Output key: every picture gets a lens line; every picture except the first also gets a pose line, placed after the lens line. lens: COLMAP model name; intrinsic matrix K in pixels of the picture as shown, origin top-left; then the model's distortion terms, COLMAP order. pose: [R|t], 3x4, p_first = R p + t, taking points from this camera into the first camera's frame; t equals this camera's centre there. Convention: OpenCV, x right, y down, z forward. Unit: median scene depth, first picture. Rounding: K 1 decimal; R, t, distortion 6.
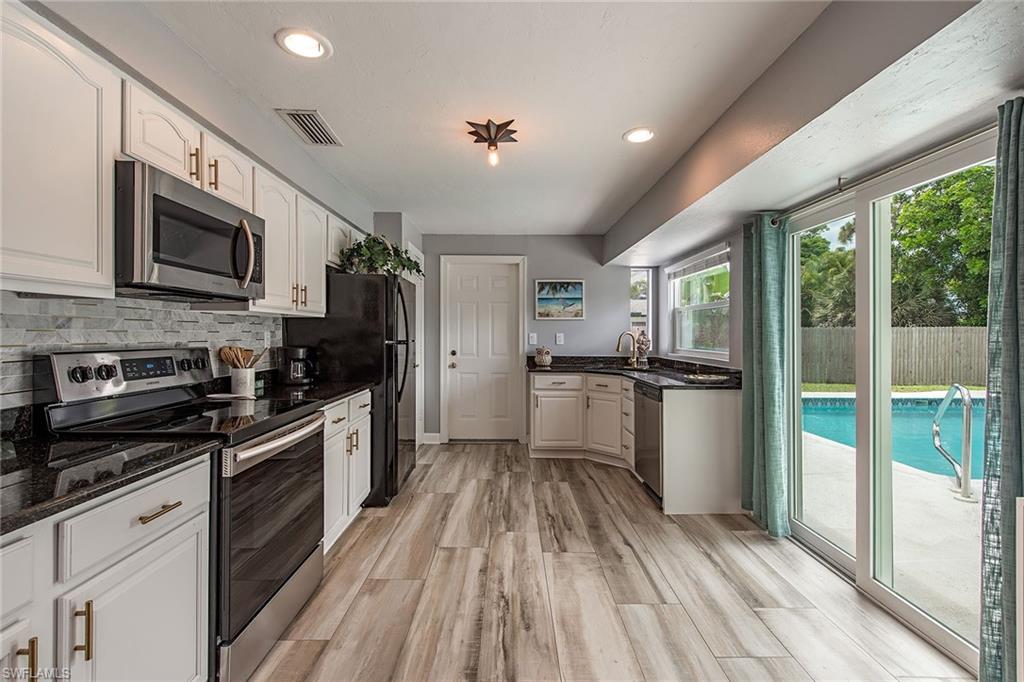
lens RADIAL K [[447.0, 0, 507.6], [0, 447.0, 328.1], [0, 0, 1]] dist [0.000982, 0.000178]
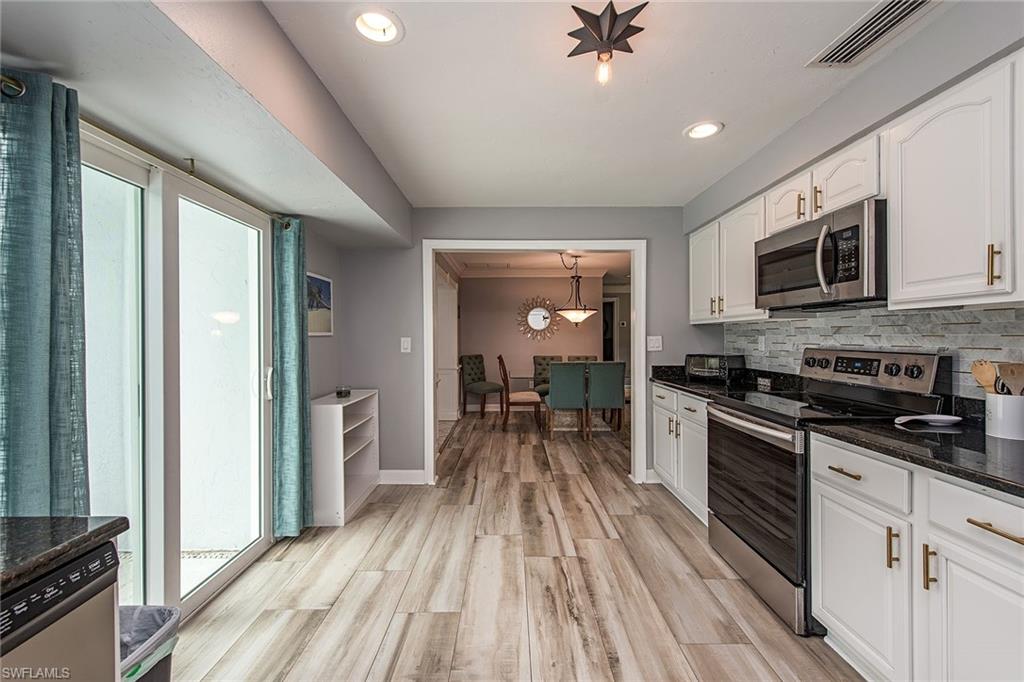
lens RADIAL K [[414.5, 0, 513.0], [0, 414.5, 335.8], [0, 0, 1]] dist [-0.001384, -0.000243]
pose [[-0.999929, 0.002296, -0.011712, 0.139973], [0.002469, 0.999888, -0.014777, 0.019470], [0.011677, -0.014805, -0.999822, 1.986247]]
